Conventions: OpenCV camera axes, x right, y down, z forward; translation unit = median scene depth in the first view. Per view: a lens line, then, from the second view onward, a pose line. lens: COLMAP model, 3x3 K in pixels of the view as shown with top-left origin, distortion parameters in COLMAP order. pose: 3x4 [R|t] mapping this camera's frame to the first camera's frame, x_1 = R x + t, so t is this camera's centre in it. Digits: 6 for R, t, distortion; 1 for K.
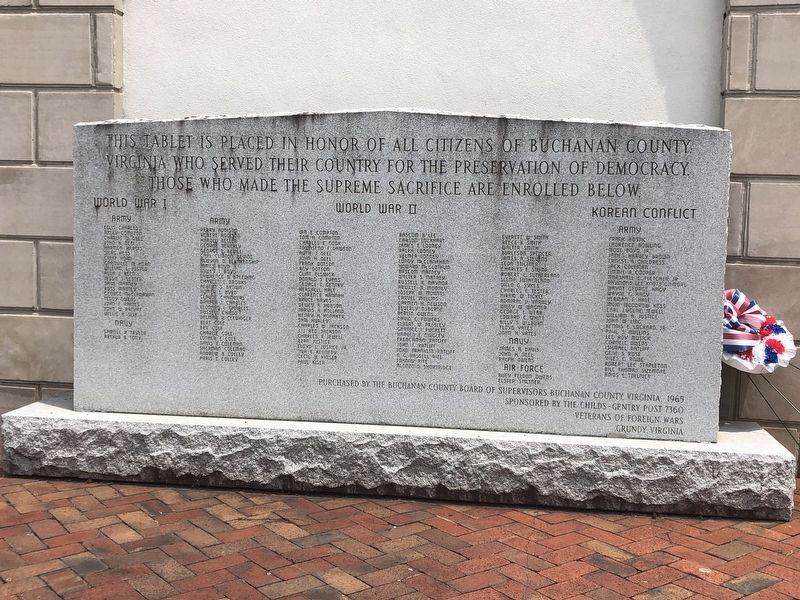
lens RADIAL K [[954.6, 0, 400.0], [0, 954.6, 300.0], [0, 0, 1]] dist [-0.001341, -0.005070]
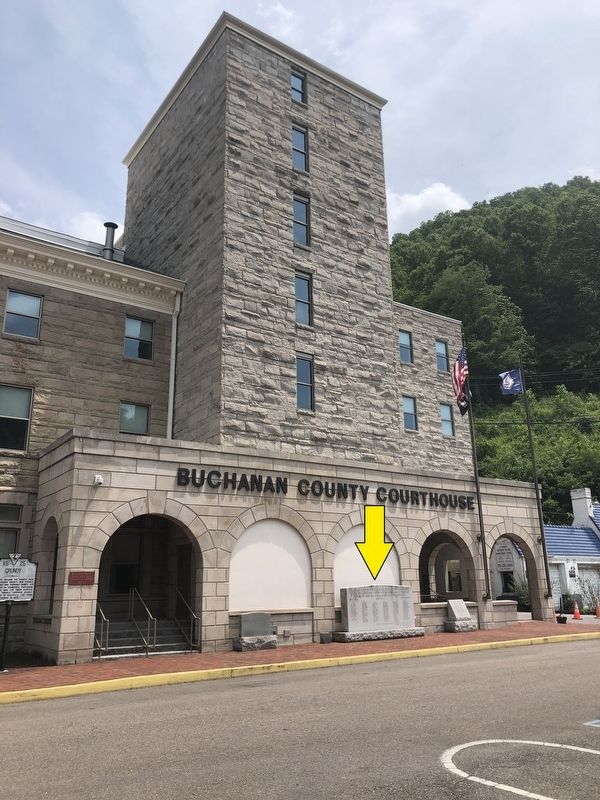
lens RADIAL K [[641.6, 0, 300.0], [0, 641.6, 400.0], [0, 0, 1]] dist [-0.001116, -0.000408]
pose [[0.726287, 0.160301, 0.668439, -4.114979], [0.093648, 0.940287, -0.327247, 0.024980], [-0.680982, 0.300273, 0.667906, -2.413459]]
